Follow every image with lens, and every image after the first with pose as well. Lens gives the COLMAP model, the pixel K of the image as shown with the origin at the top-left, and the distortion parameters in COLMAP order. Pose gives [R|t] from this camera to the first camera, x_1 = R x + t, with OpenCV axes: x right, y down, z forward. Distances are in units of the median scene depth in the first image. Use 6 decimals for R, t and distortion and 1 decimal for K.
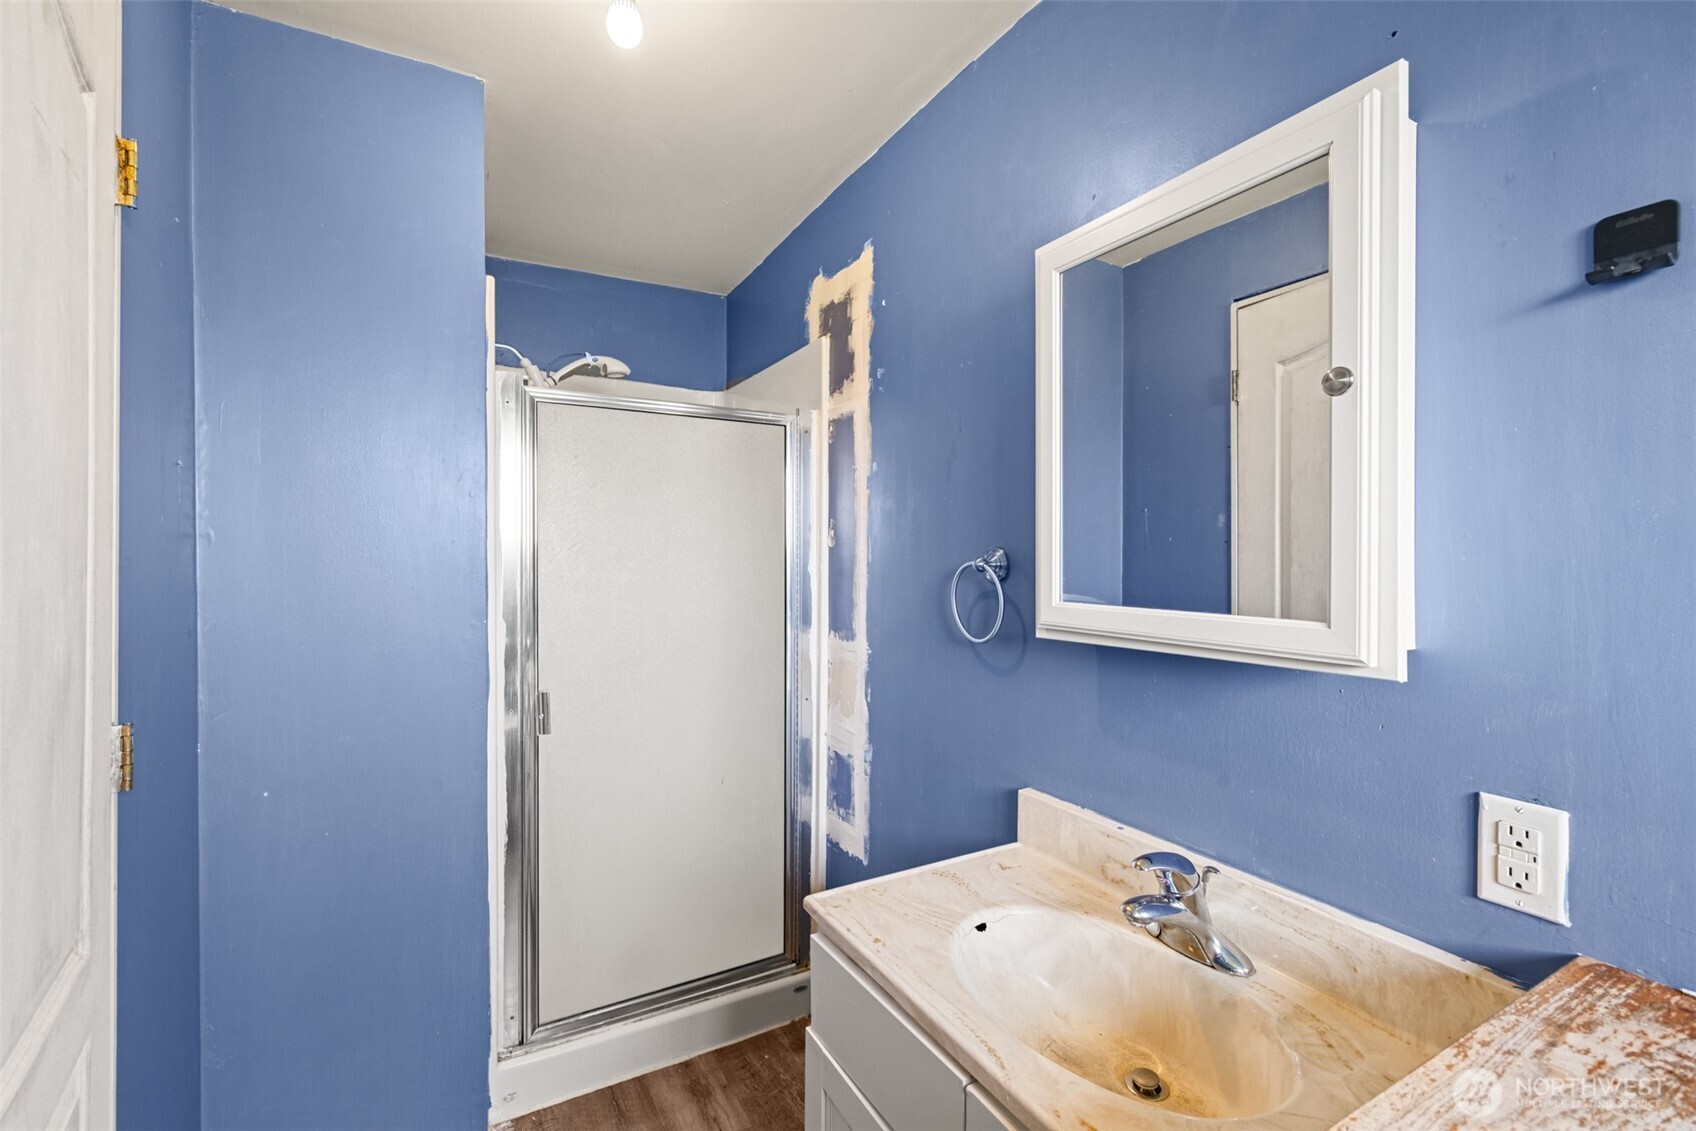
lens RADIAL K [[753.2, 0, 850.9], [0, 753.2, 561.8], [0, 0, 1]] dist [0.016849, 0.000014]
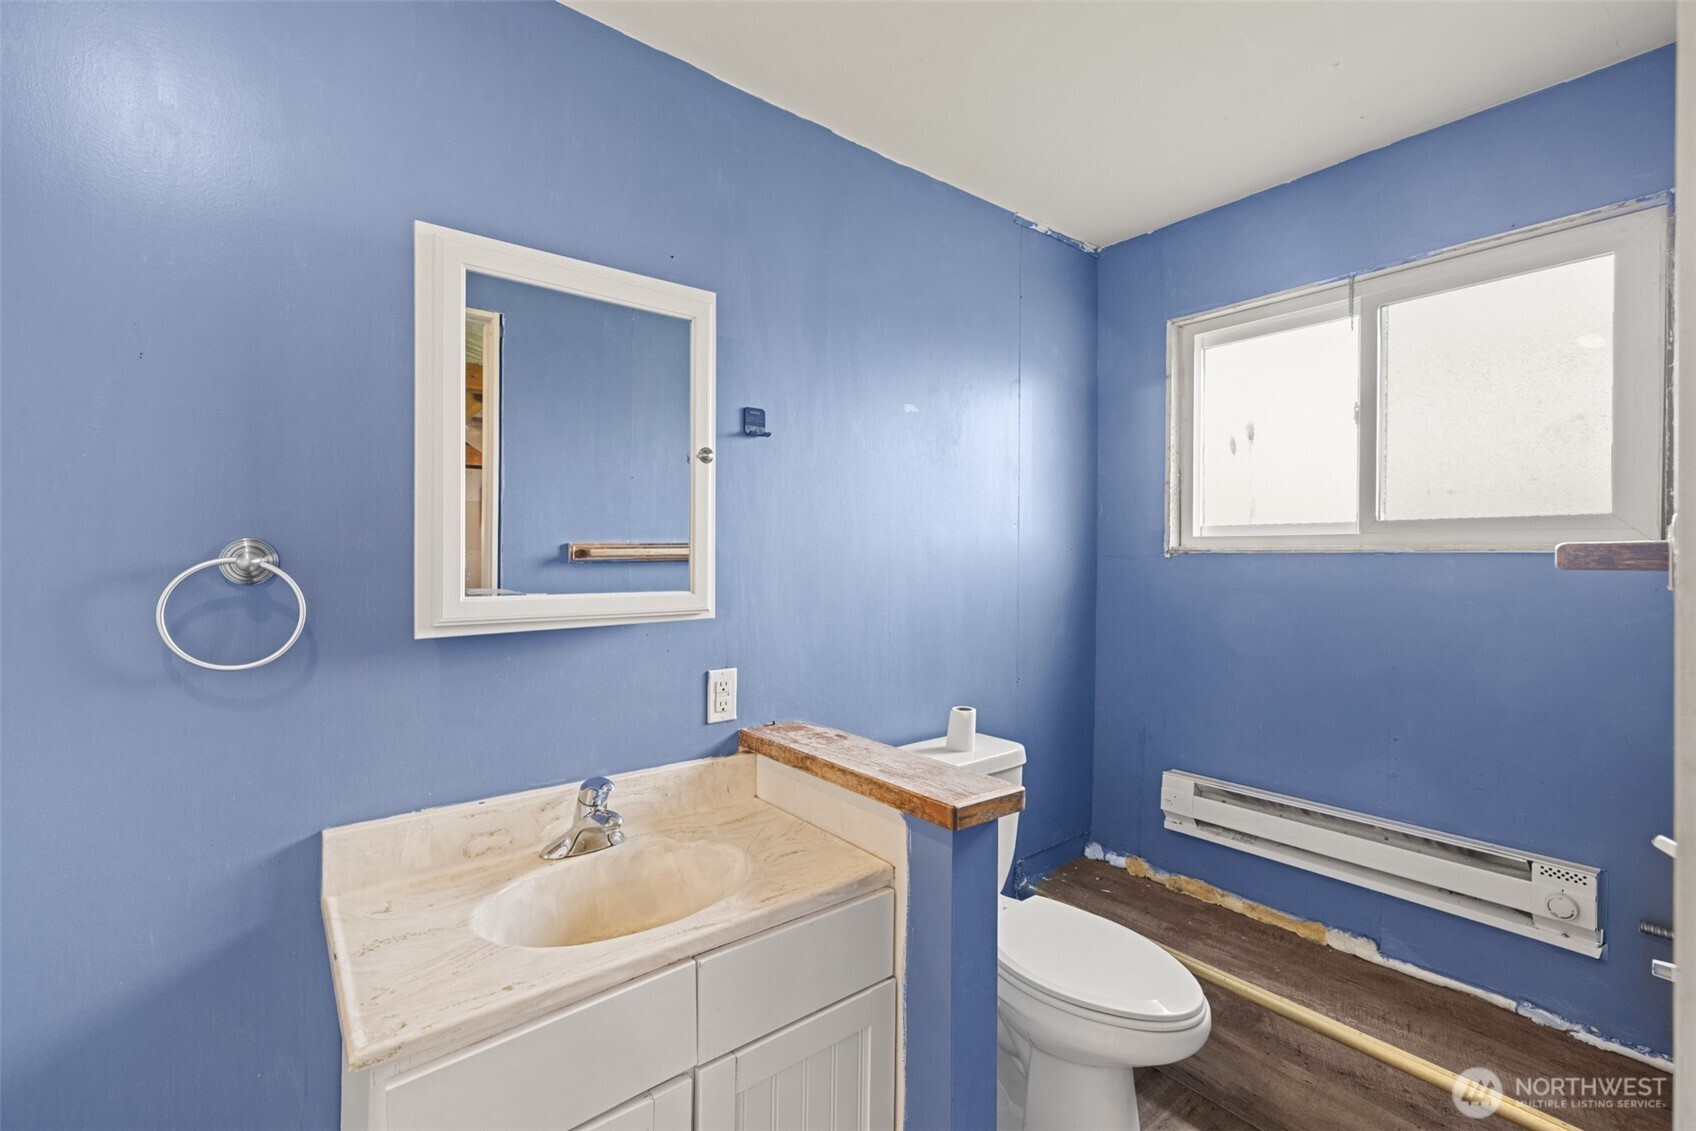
lens RADIAL K [[753.2, 0, 848.6], [0, 753.2, 559.5], [0, 0, 1]] dist [0.016849, 0.000014]
pose [[-0.194214, -0.003956, 0.980951, -1.007021], [0.003090, 0.999984, 0.004645, 0.001998], [-0.980954, 0.003933, -0.194199, 0.871436]]
